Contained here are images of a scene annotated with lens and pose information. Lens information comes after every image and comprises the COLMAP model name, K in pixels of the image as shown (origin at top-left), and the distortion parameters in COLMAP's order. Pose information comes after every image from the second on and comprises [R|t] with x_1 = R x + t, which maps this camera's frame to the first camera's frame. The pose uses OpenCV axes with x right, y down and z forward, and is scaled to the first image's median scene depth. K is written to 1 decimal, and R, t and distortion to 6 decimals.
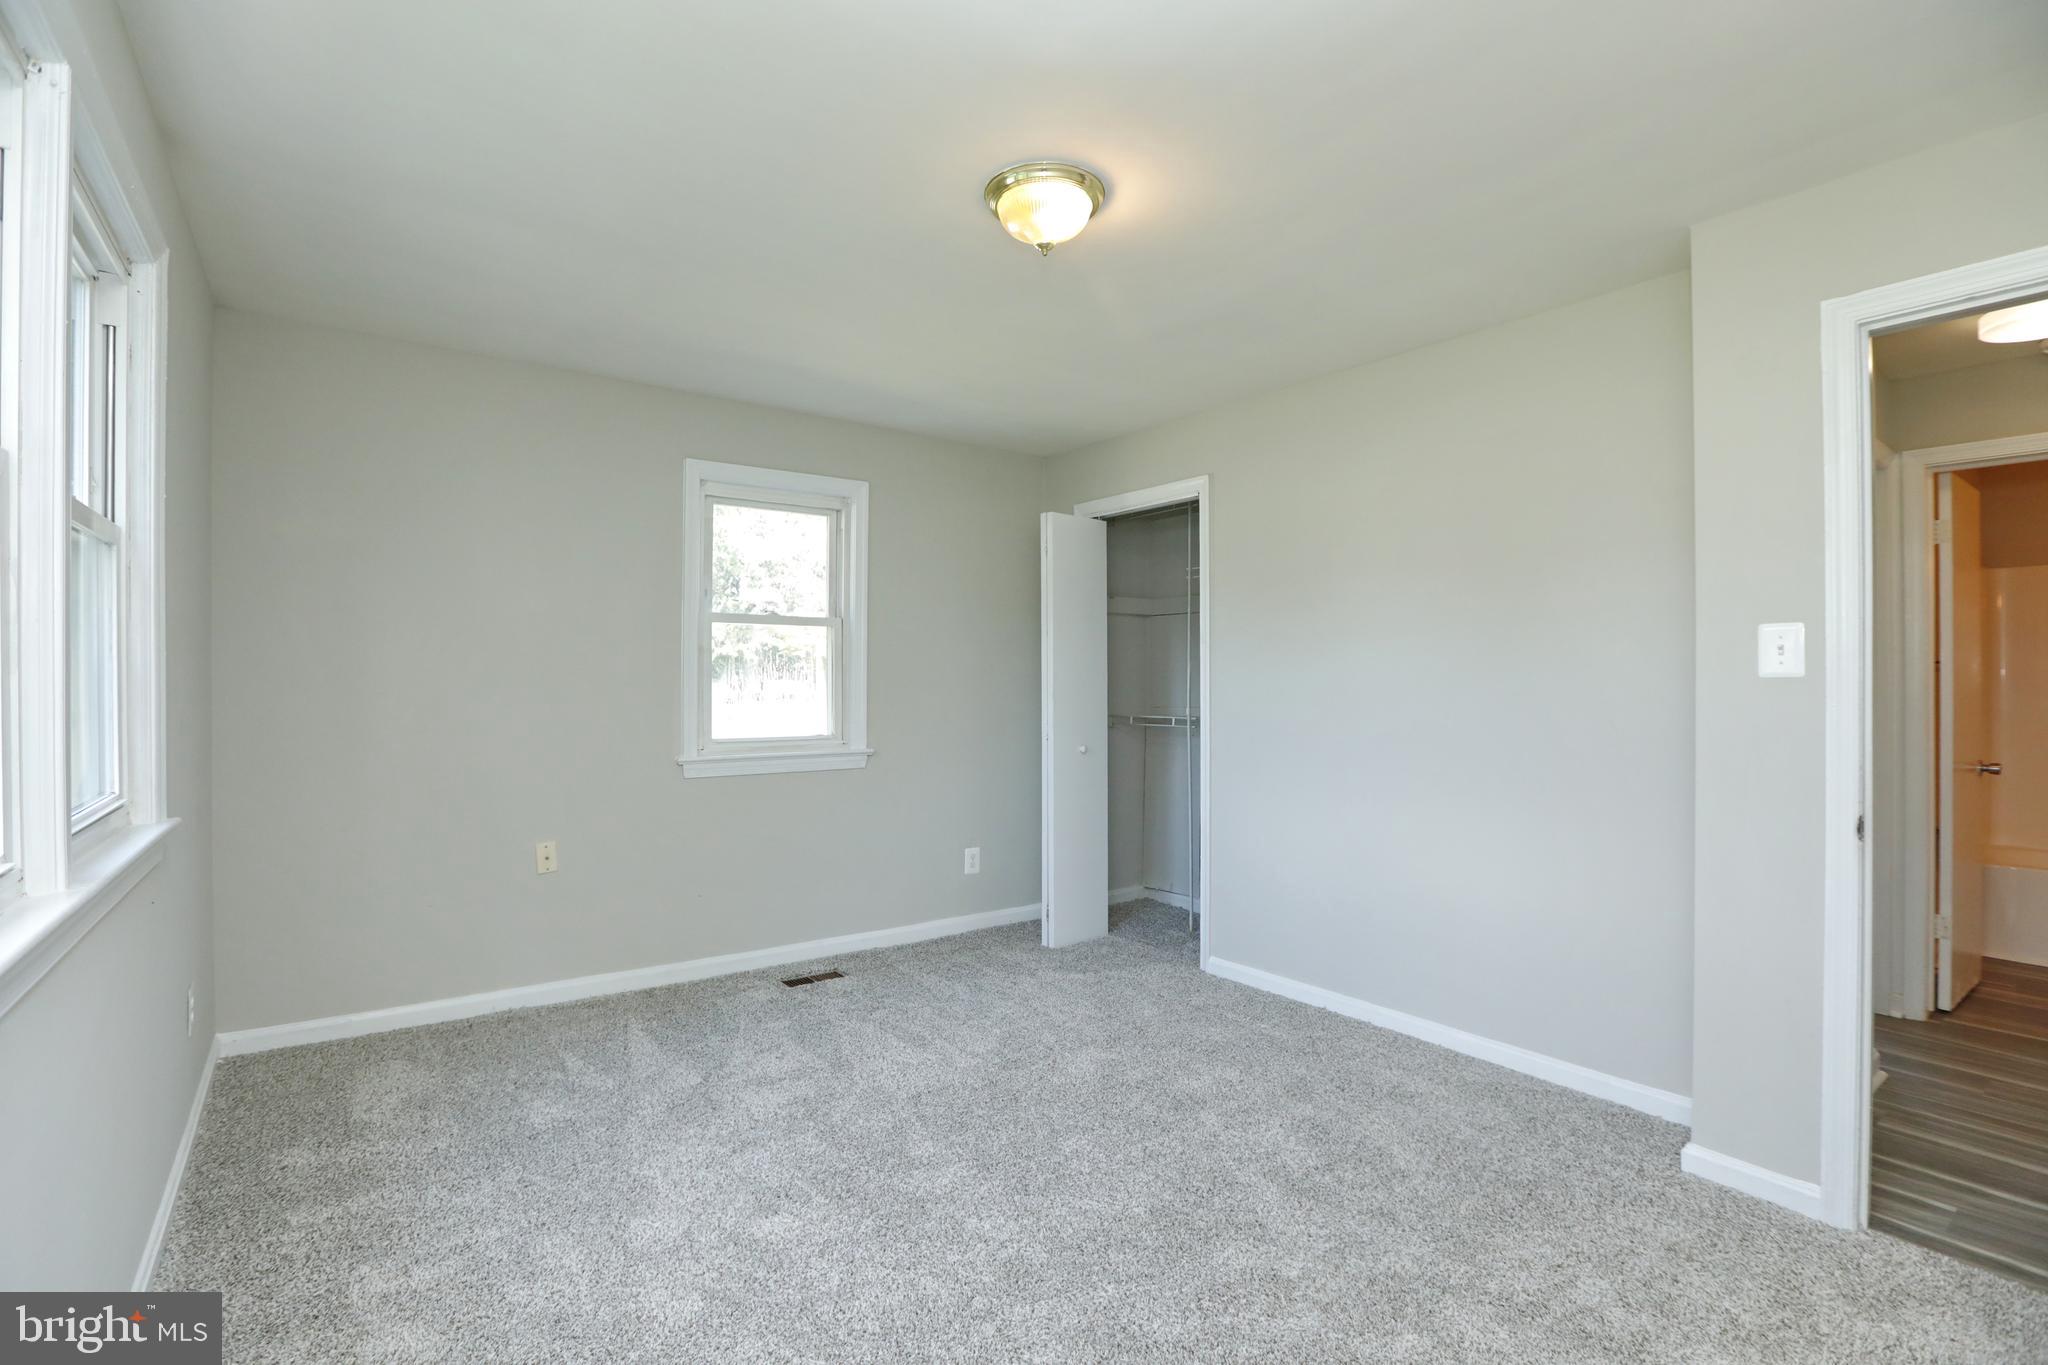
lens RADIAL K [[945.4, 0, 1036.5], [0, 945.4, 678.3], [0, 0, 1]] dist [-0.050710, 0.013946]
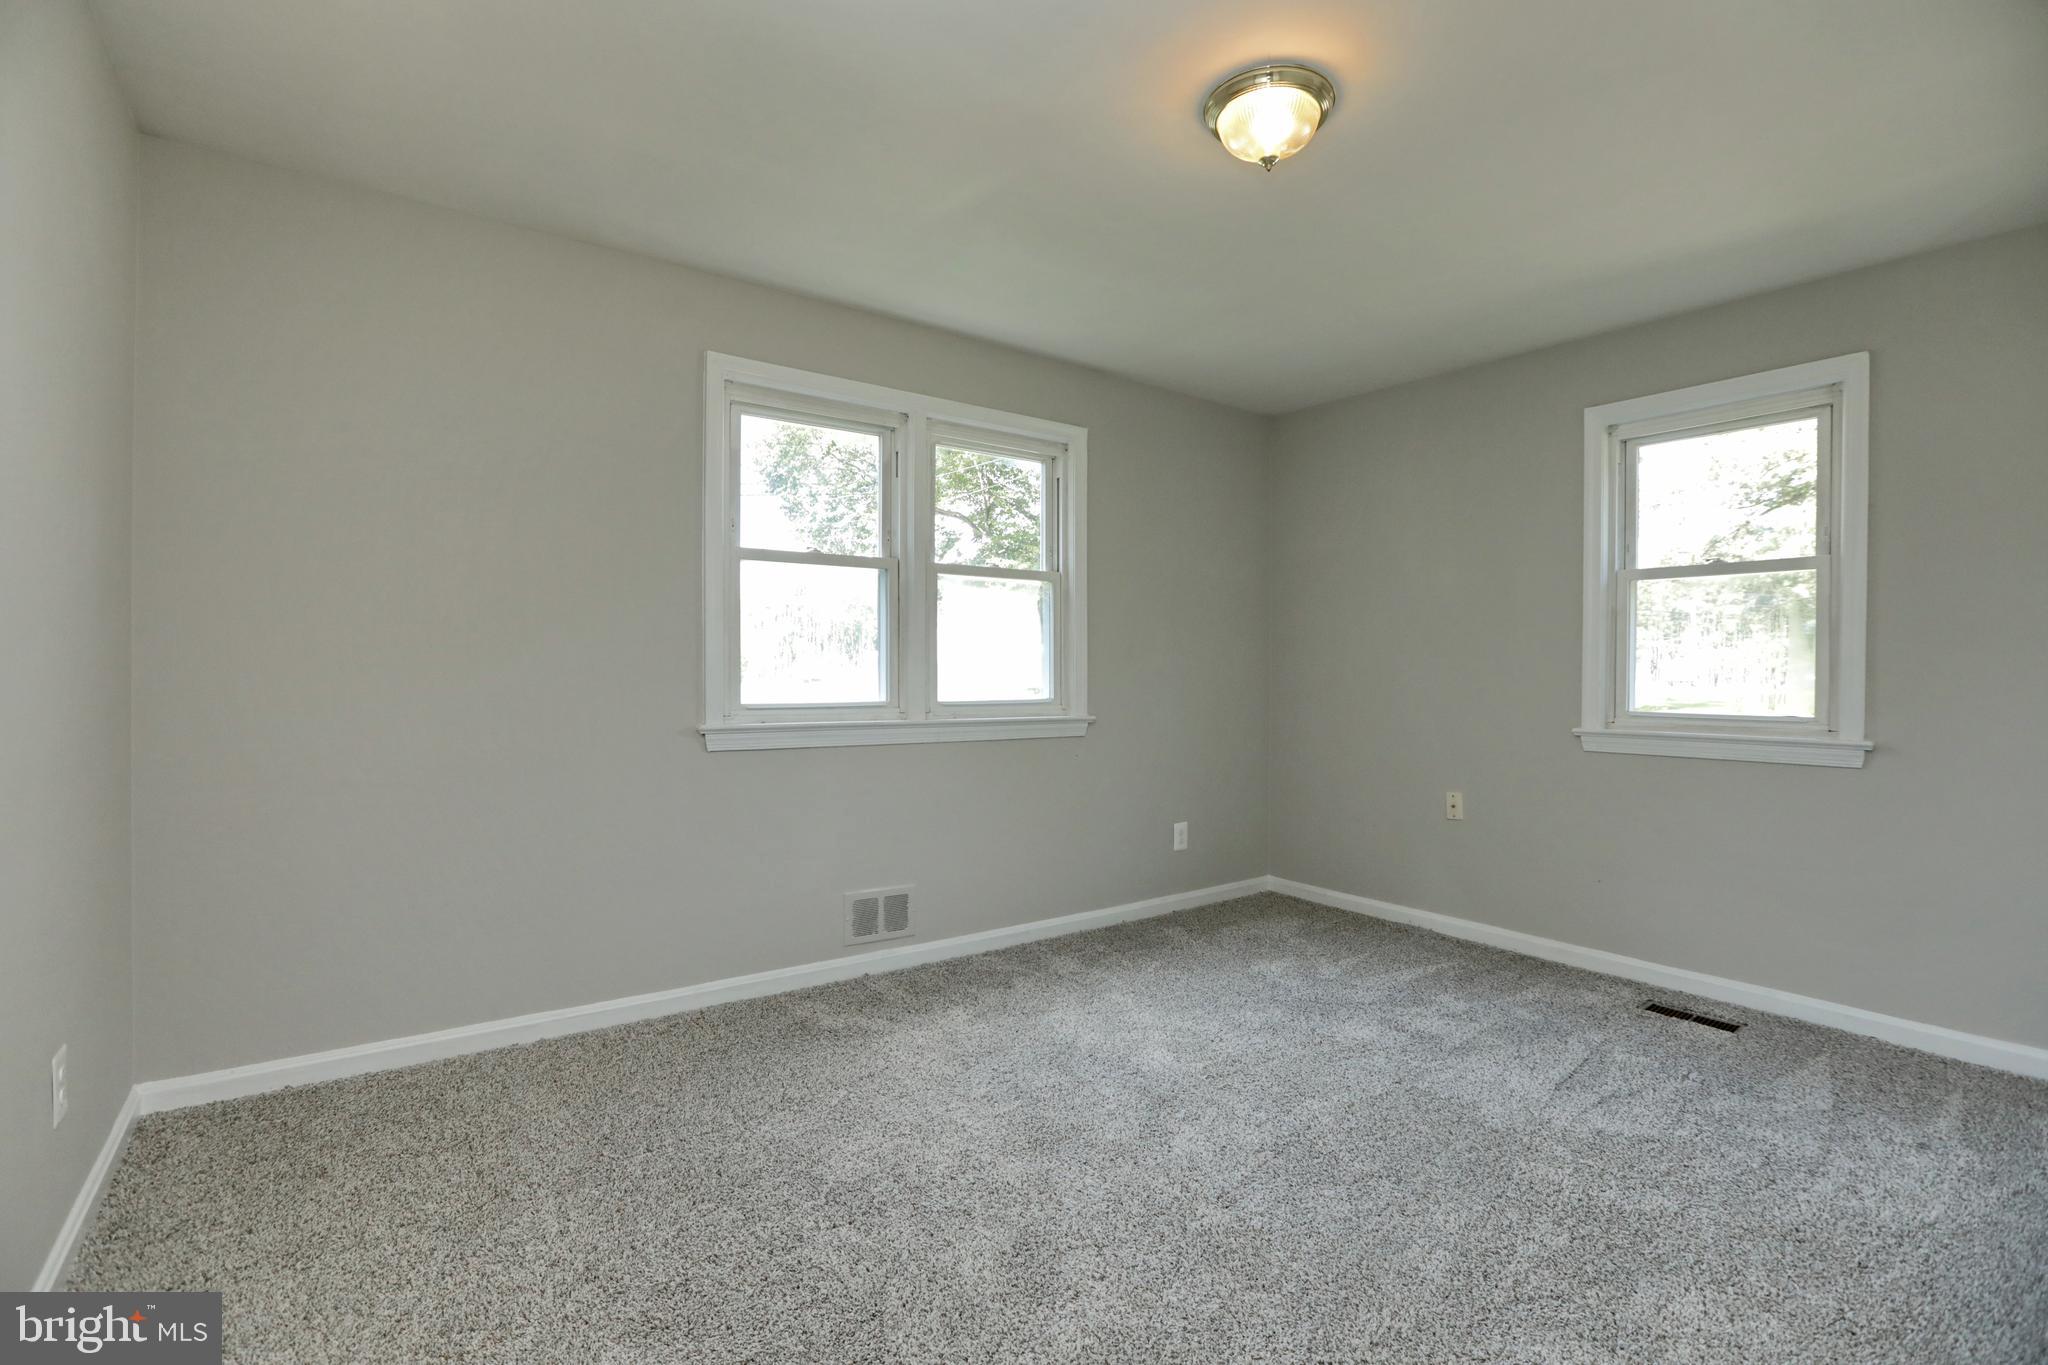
lens RADIAL K [[945.4, 0, 1024.7], [0, 945.4, 679.5], [0, 0, 1]] dist [-0.050710, 0.013946]
pose [[-0.022031, 0.003268, -0.999752, 0.564929], [-0.004326, 0.999985, 0.003364, 0.034590], [0.999748, 0.004399, -0.022017, 0.461483]]
